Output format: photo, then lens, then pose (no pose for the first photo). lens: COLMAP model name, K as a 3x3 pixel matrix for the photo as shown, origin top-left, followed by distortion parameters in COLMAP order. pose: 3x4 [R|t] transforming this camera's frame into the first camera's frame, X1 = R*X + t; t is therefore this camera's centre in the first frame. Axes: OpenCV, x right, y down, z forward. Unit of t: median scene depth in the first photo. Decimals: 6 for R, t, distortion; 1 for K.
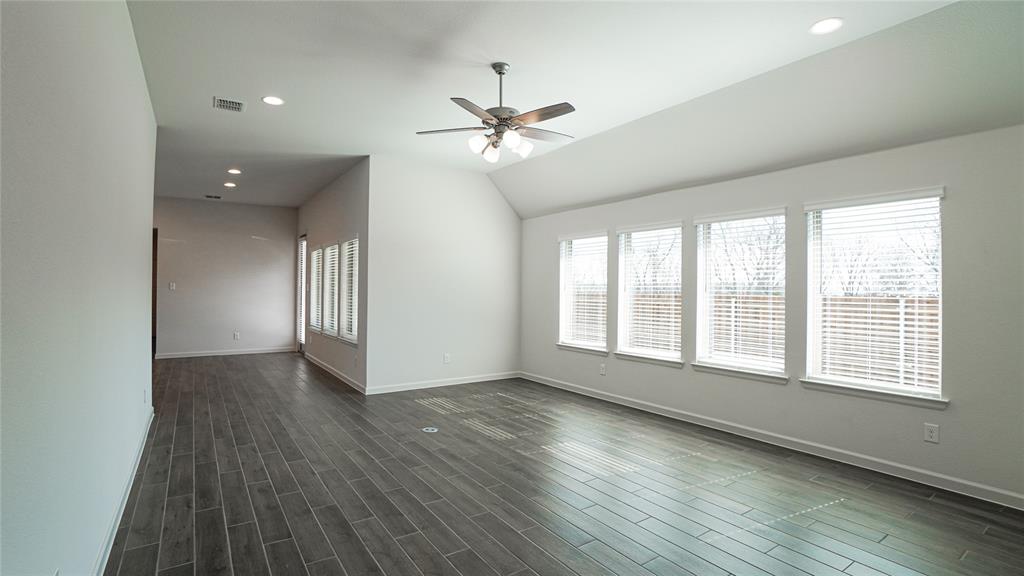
lens RADIAL K [[506.2, 0, 512.0], [0, 506.2, 288.0], [0, 0, 1]] dist [-0.046664, 0.000016]
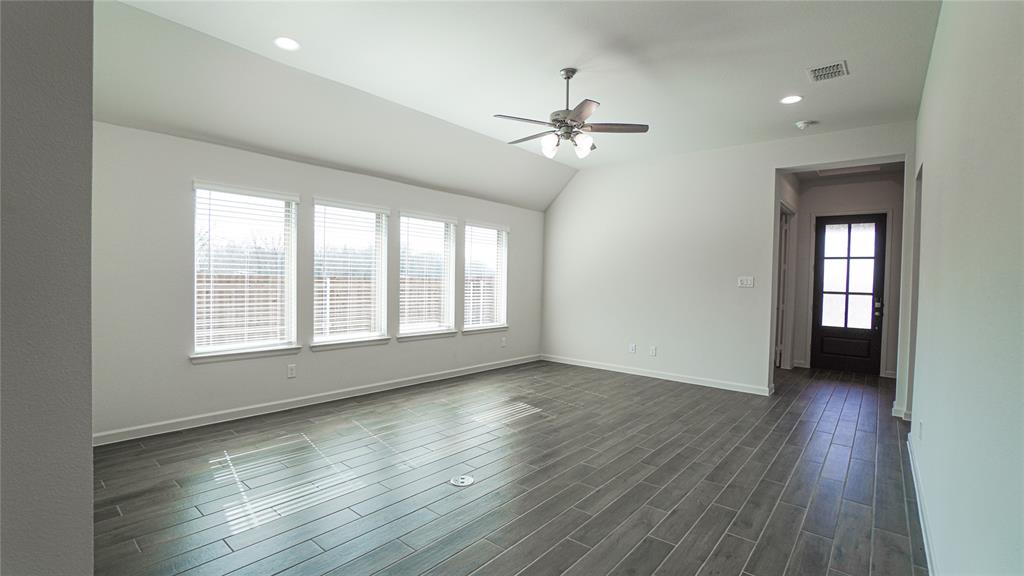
lens RADIAL K [[455.8, 0, 512.0], [0, 455.8, 288.0], [0, 0, 1]] dist [-0.003322, 0.000075]
pose [[-0.309790, -0.036551, 0.950102, -0.925485], [-0.041251, 0.998837, 0.024975, -0.002767], [-0.949910, -0.031455, -0.310937, 1.370476]]
